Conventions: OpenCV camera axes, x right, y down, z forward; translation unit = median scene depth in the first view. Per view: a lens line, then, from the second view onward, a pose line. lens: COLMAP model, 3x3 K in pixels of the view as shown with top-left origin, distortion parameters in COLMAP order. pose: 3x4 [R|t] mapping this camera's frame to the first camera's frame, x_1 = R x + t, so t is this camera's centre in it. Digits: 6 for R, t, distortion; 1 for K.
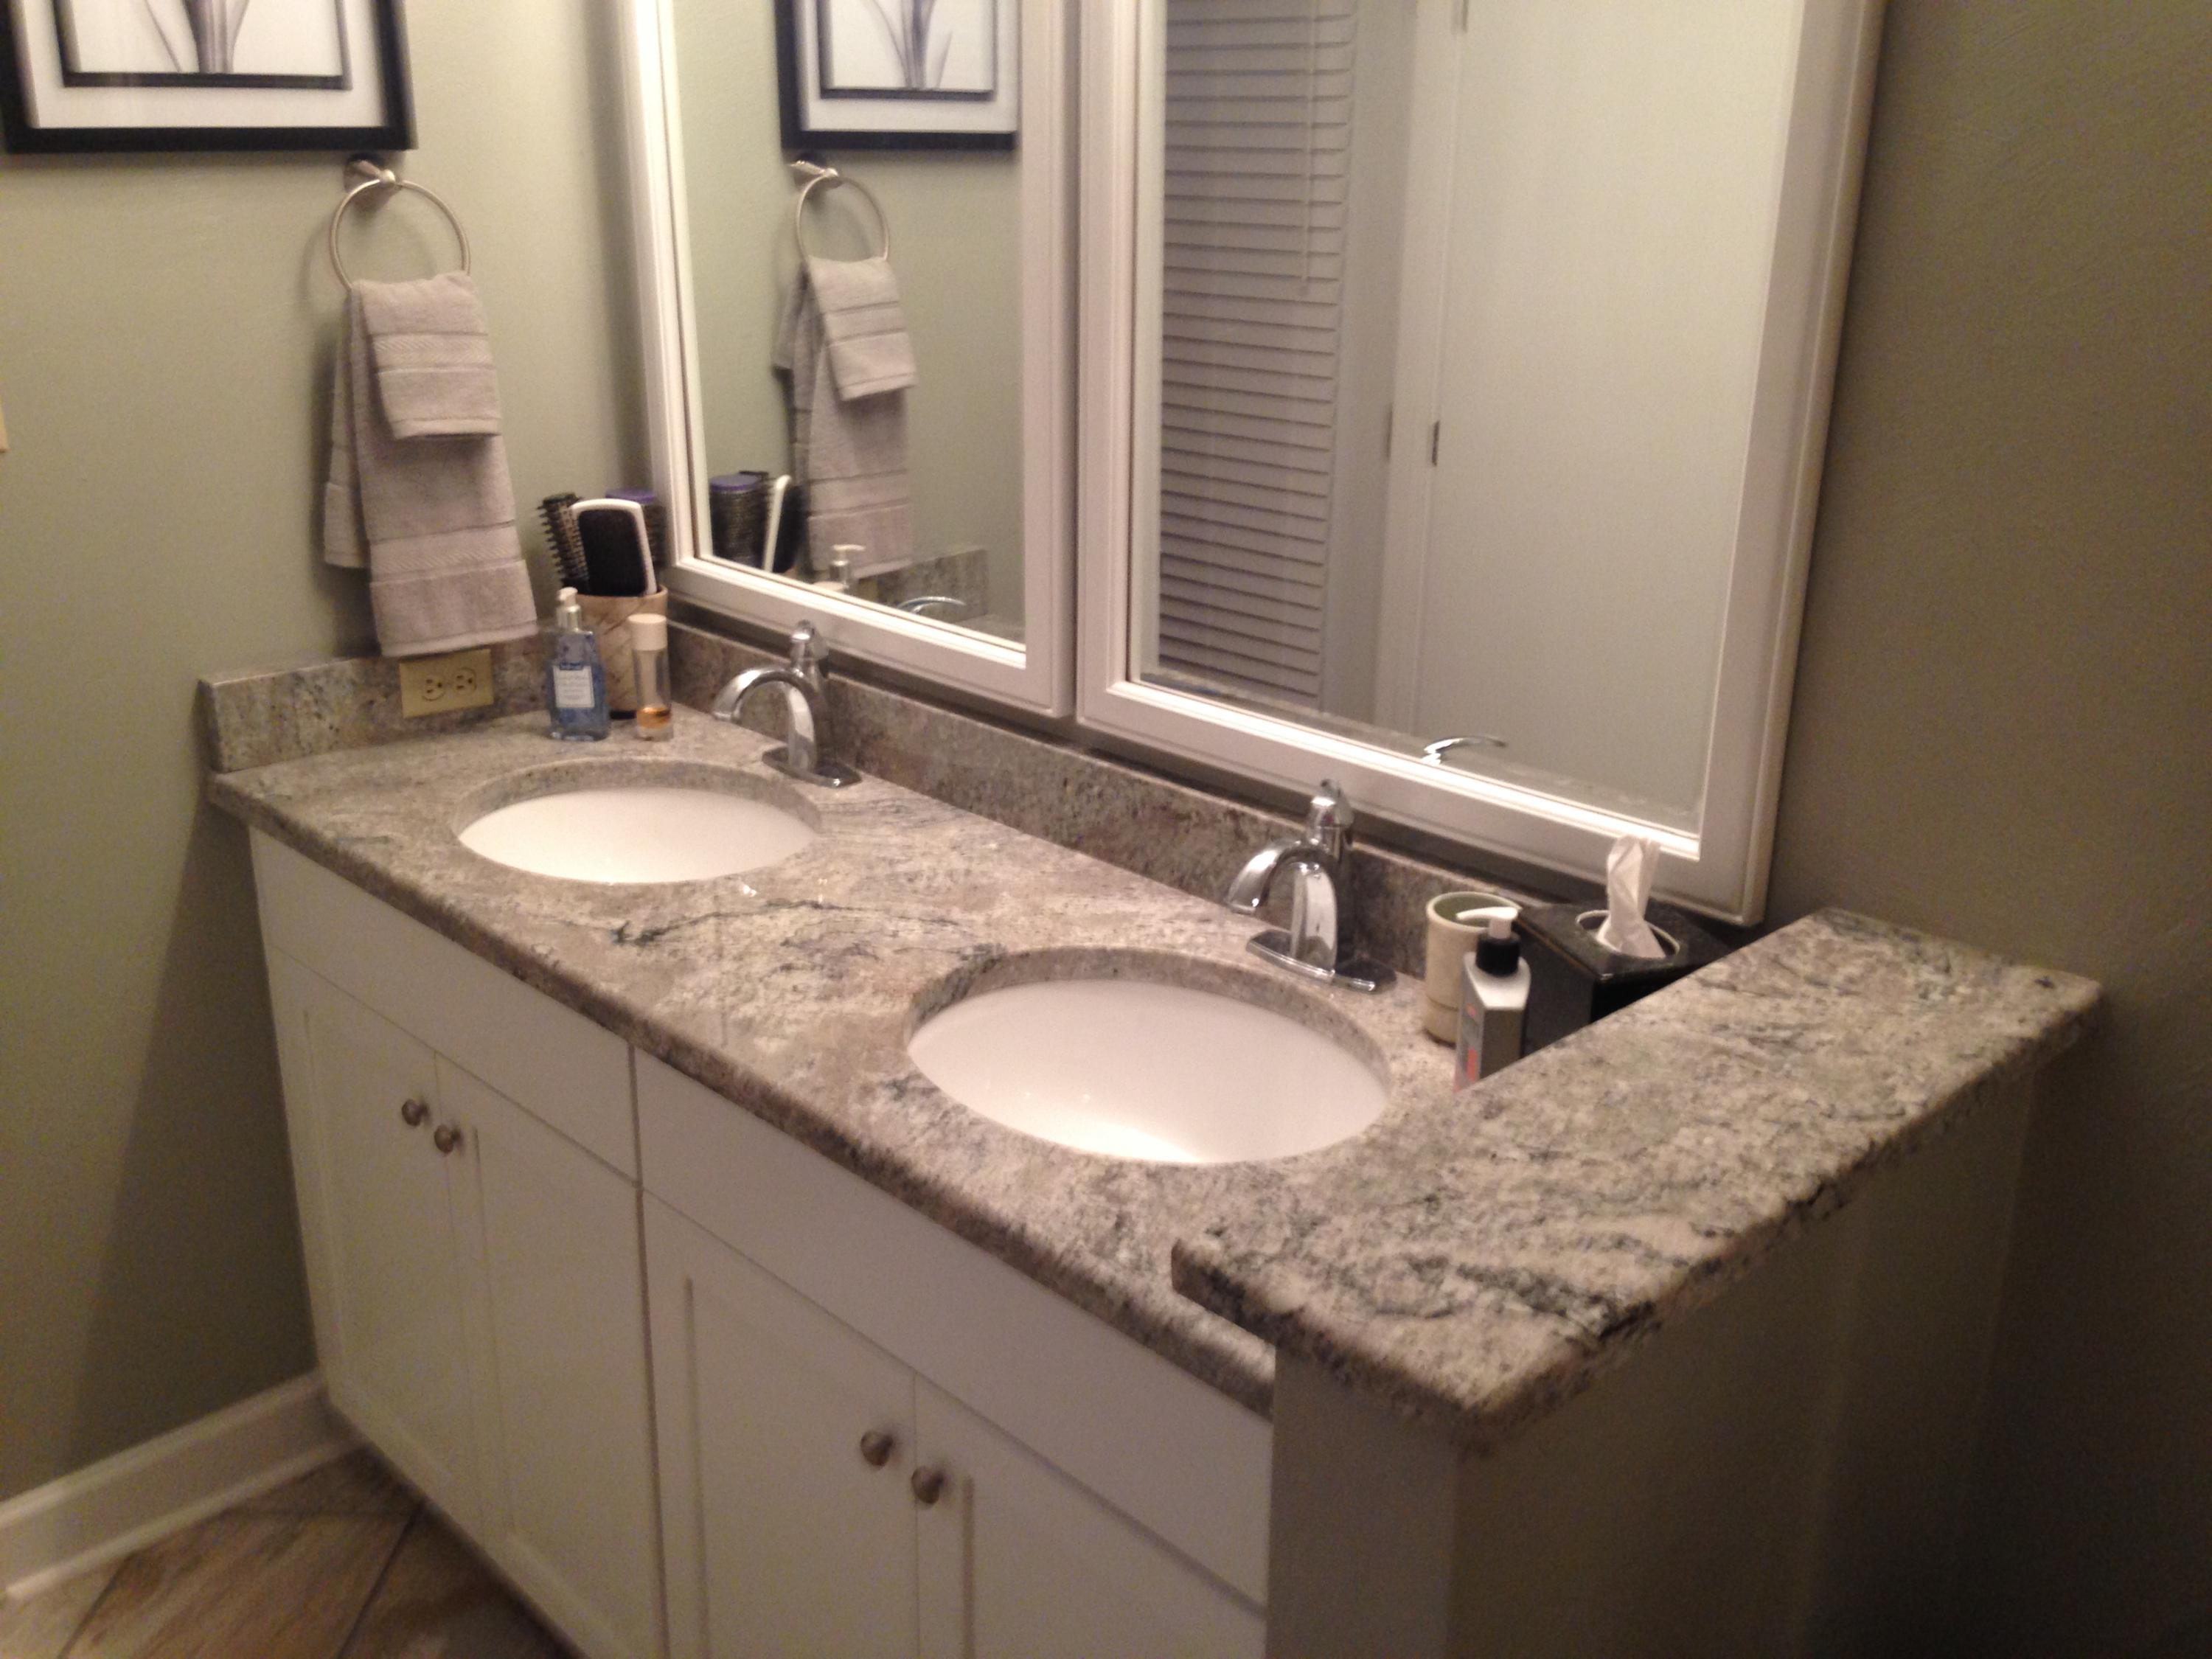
lens RADIAL K [[2023.7, 0, 1120.9], [0, 2023.7, 842.7], [0, 0, 1]] dist [0.190332, -0.308211]
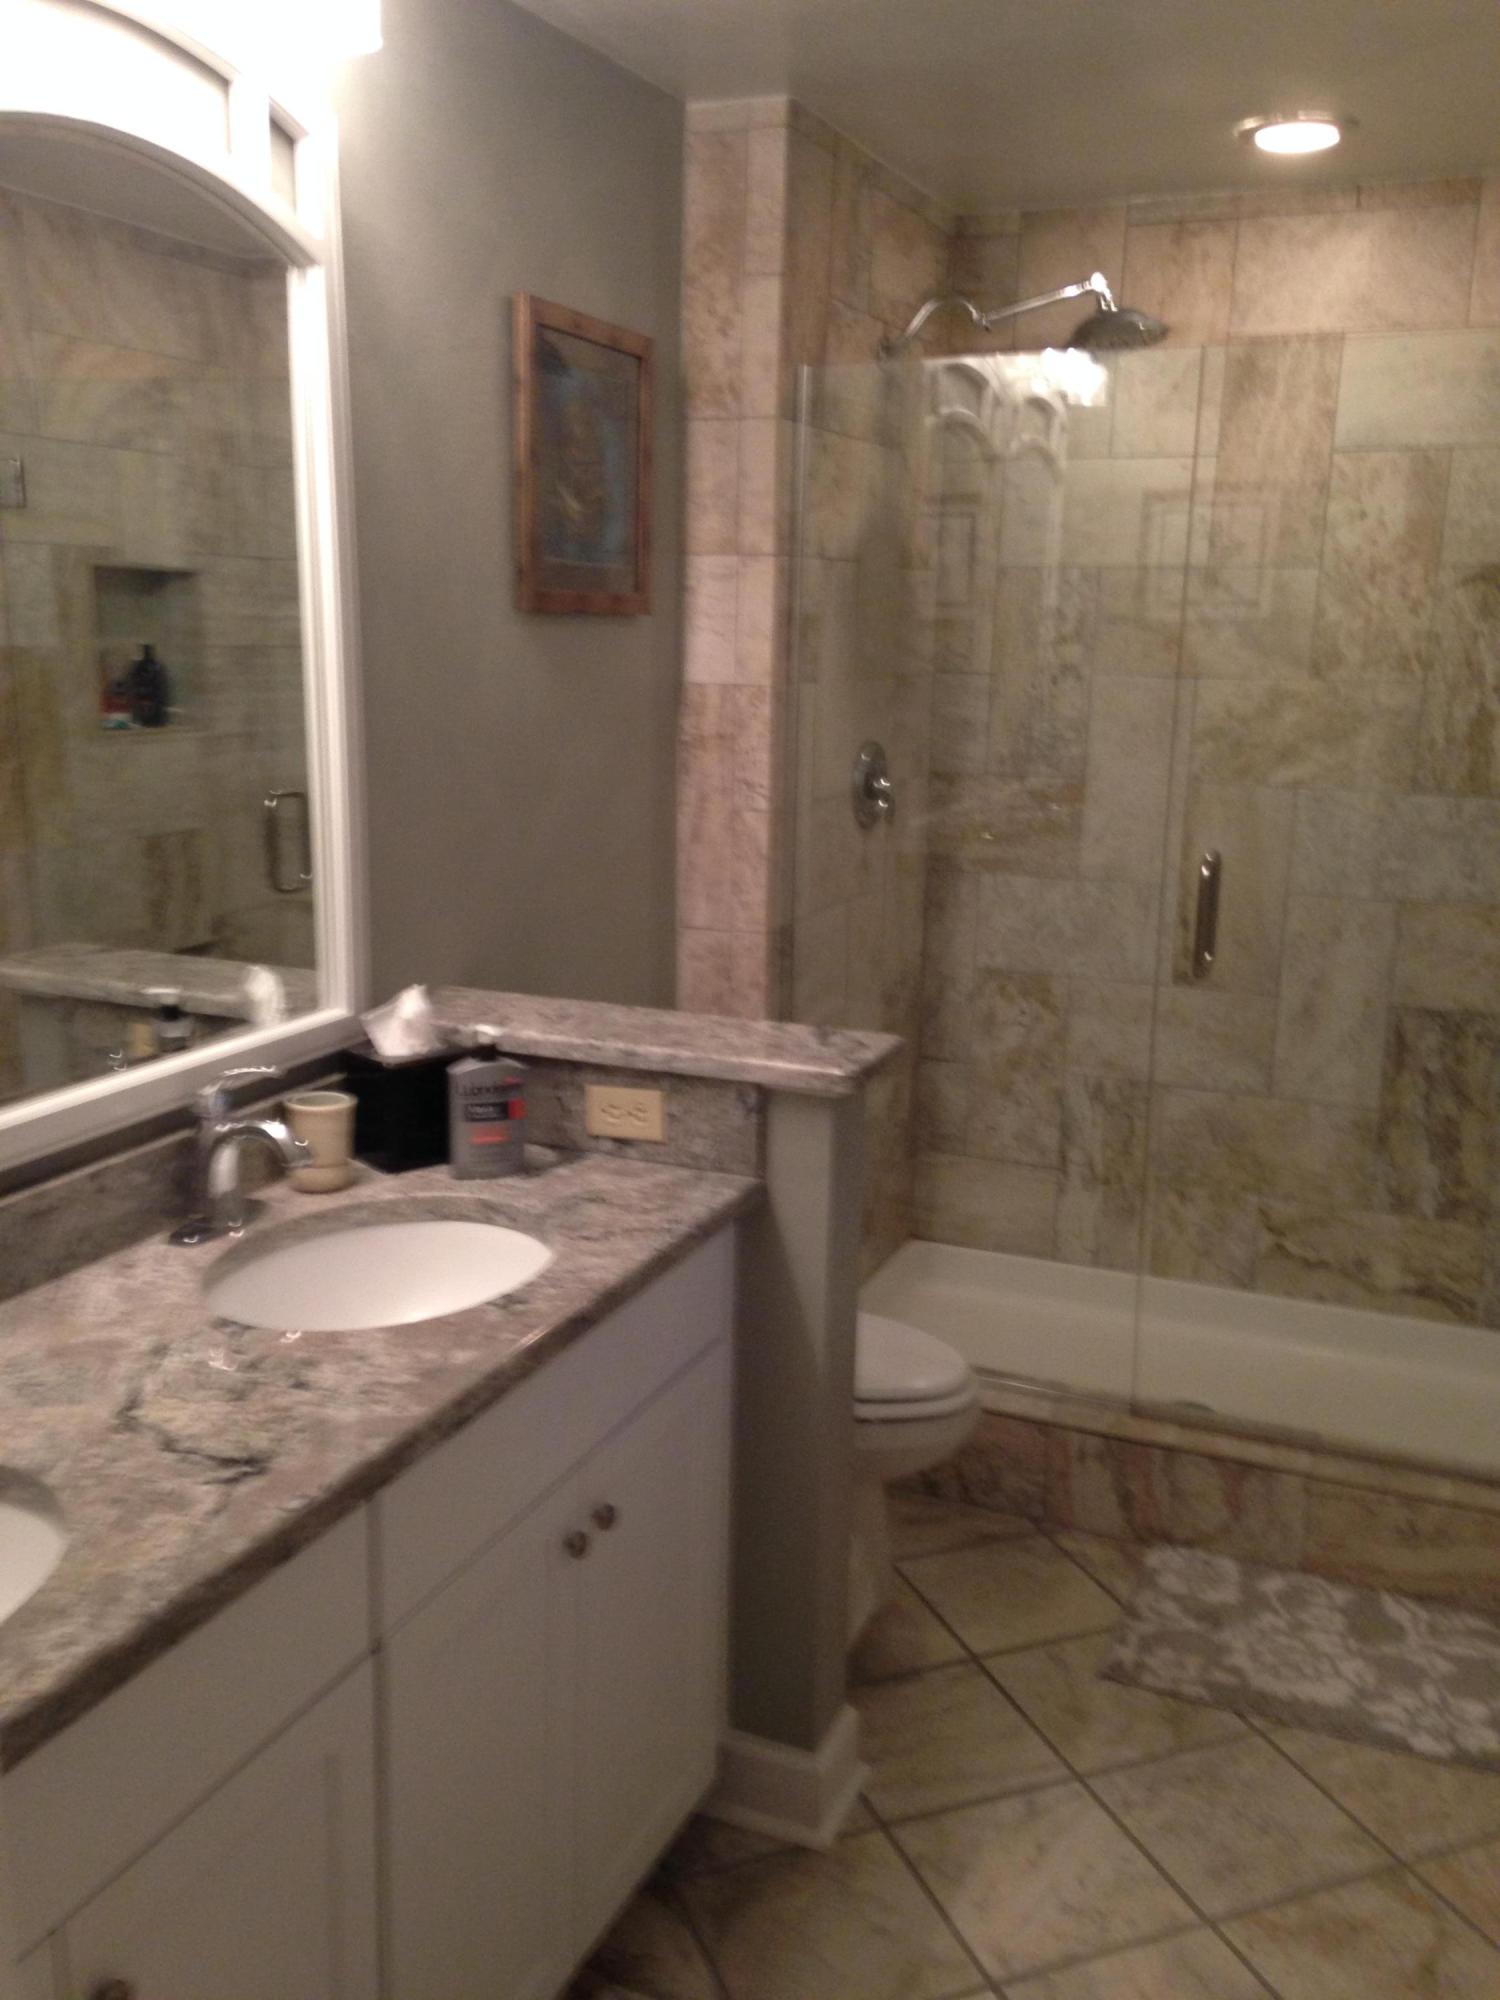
lens RADIAL K [[1805.6, 0, 752.6], [0, 1805.6, 1025.0], [0, 0, 1]] dist [0.171847, -0.261827]
pose [[-0.394950, -0.219485, 0.892099, -0.887046], [0.292736, 0.890361, 0.348658, -0.304849], [-0.870816, 0.398852, -0.287397, 0.840312]]
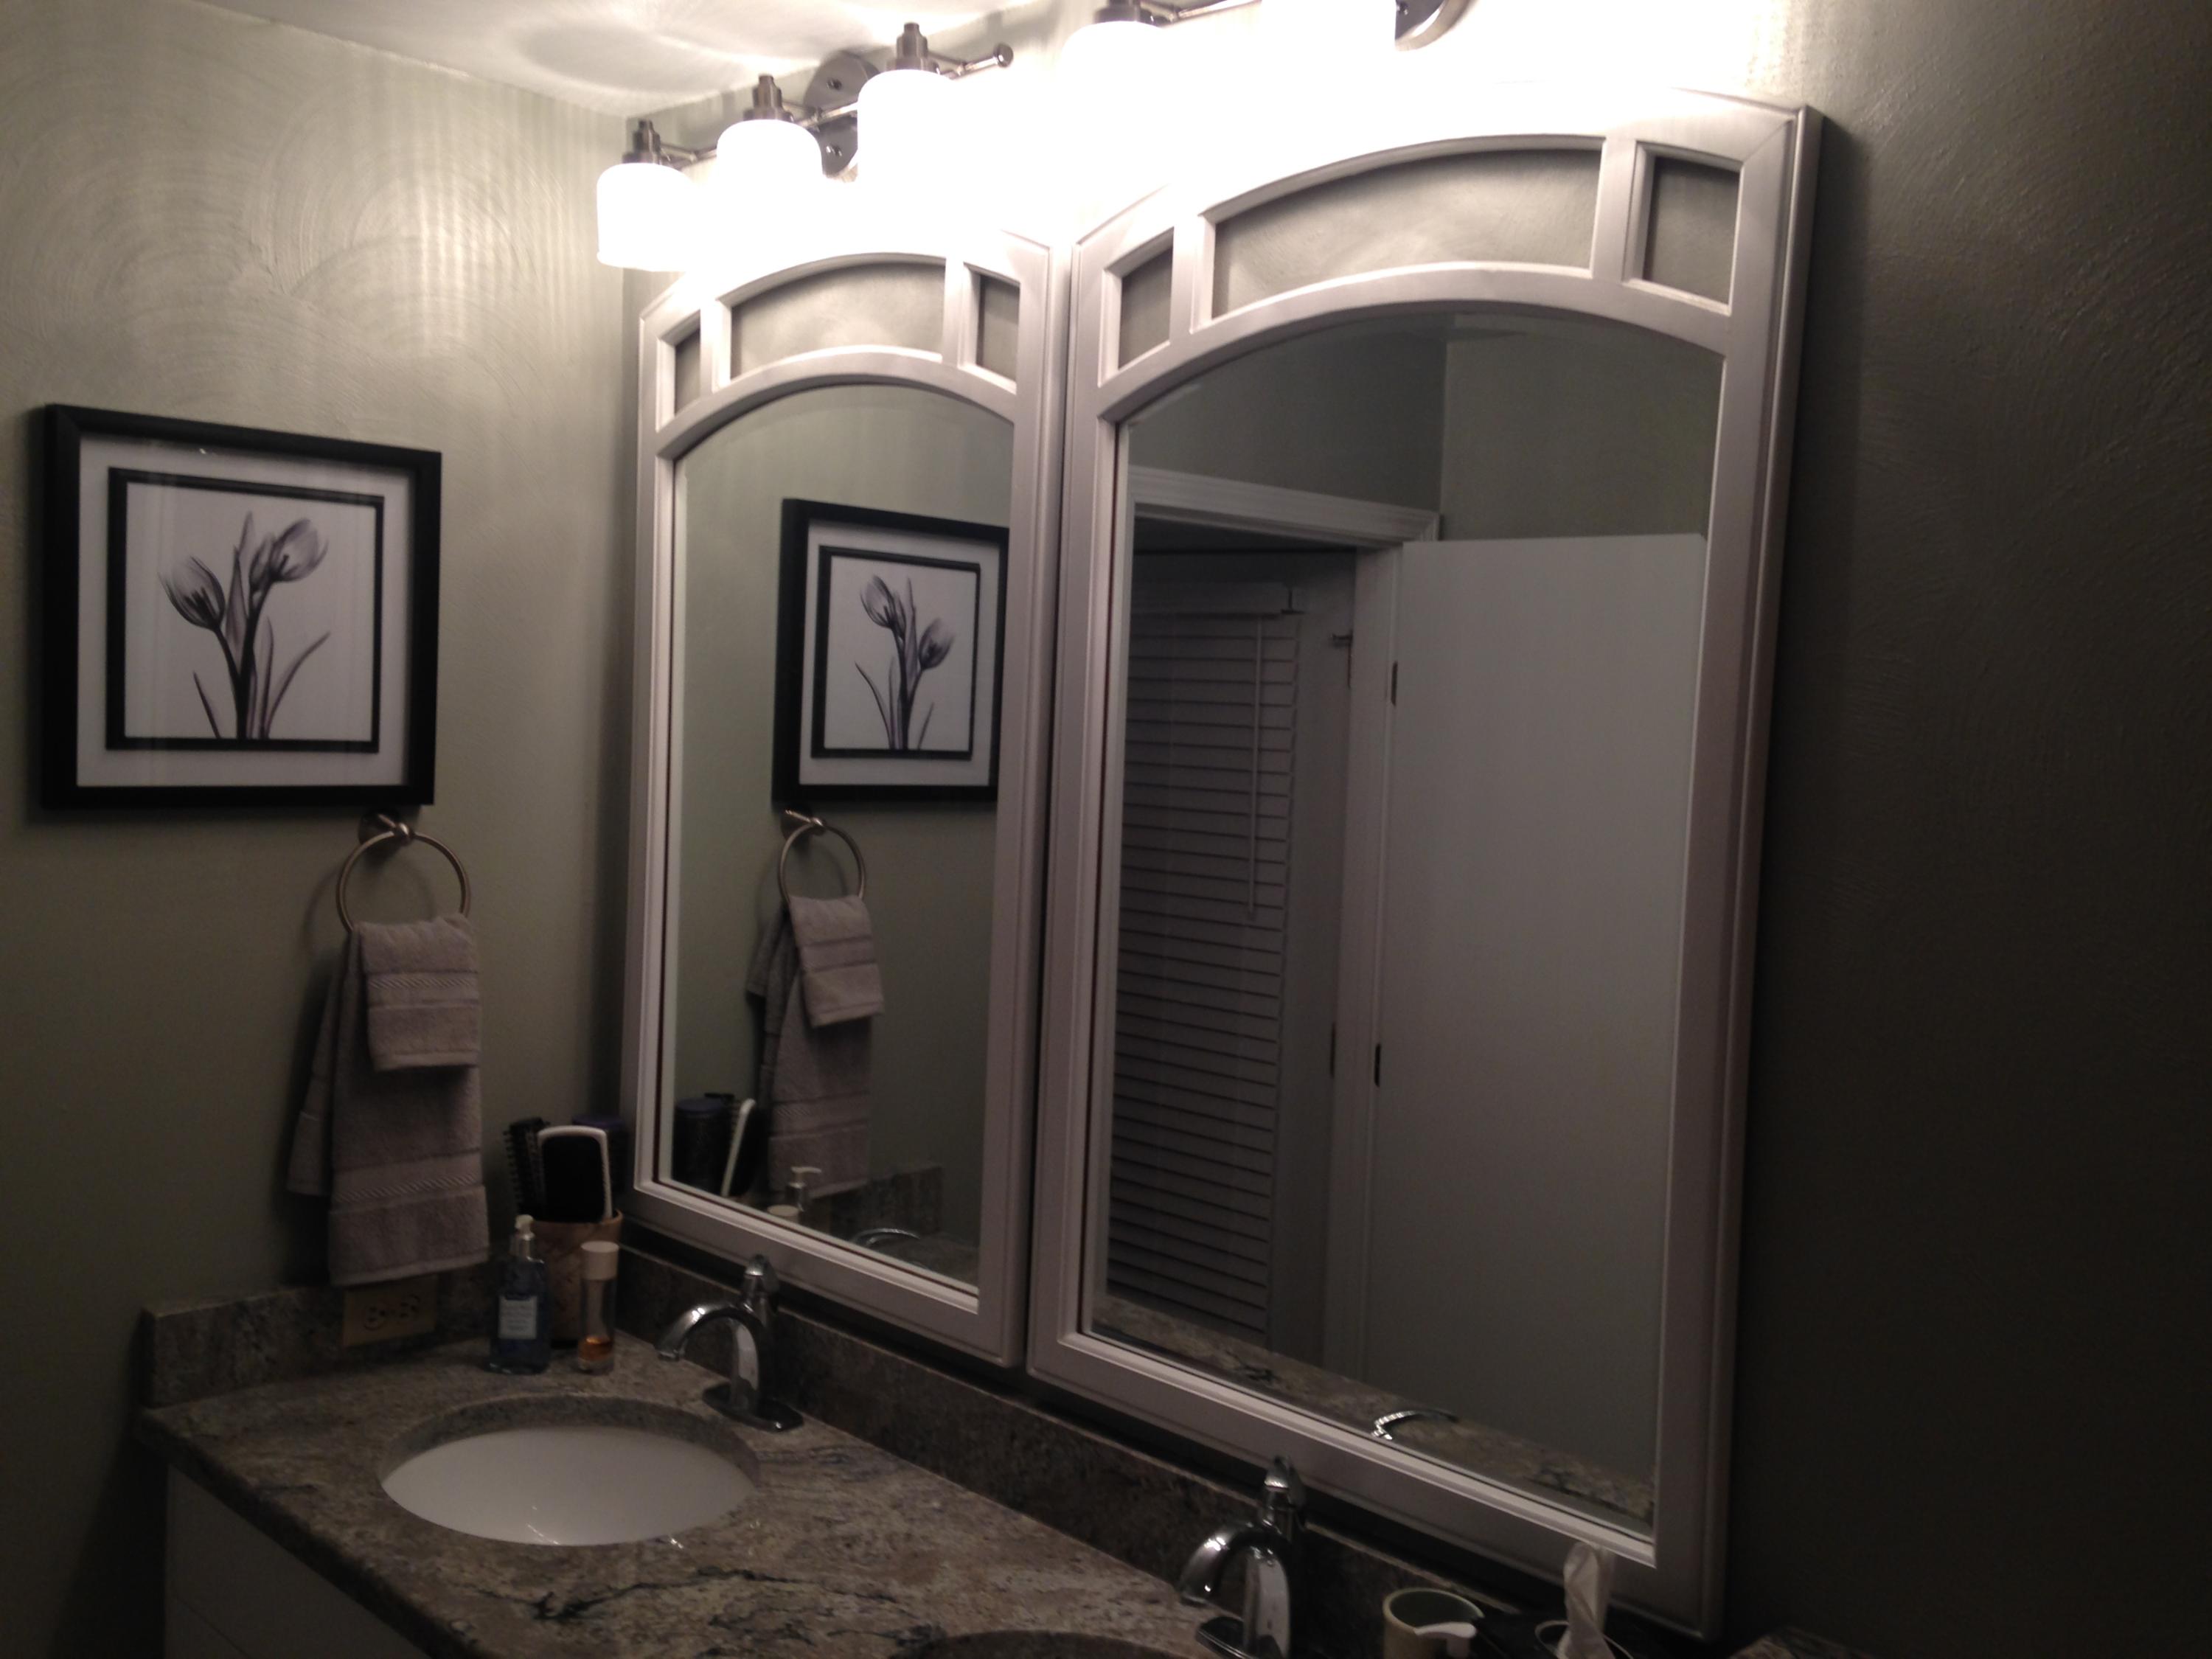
lens RADIAL K [[2023.7, 0, 1120.9], [0, 2023.7, 842.7], [0, 0, 1]] dist [0.190332, -0.308211]
pose [[0.999235, 0.031924, 0.022609, -0.006712], [-0.024621, 0.962359, -0.270663, -0.038027], [-0.030398, 0.269900, 0.962409, -0.035587]]
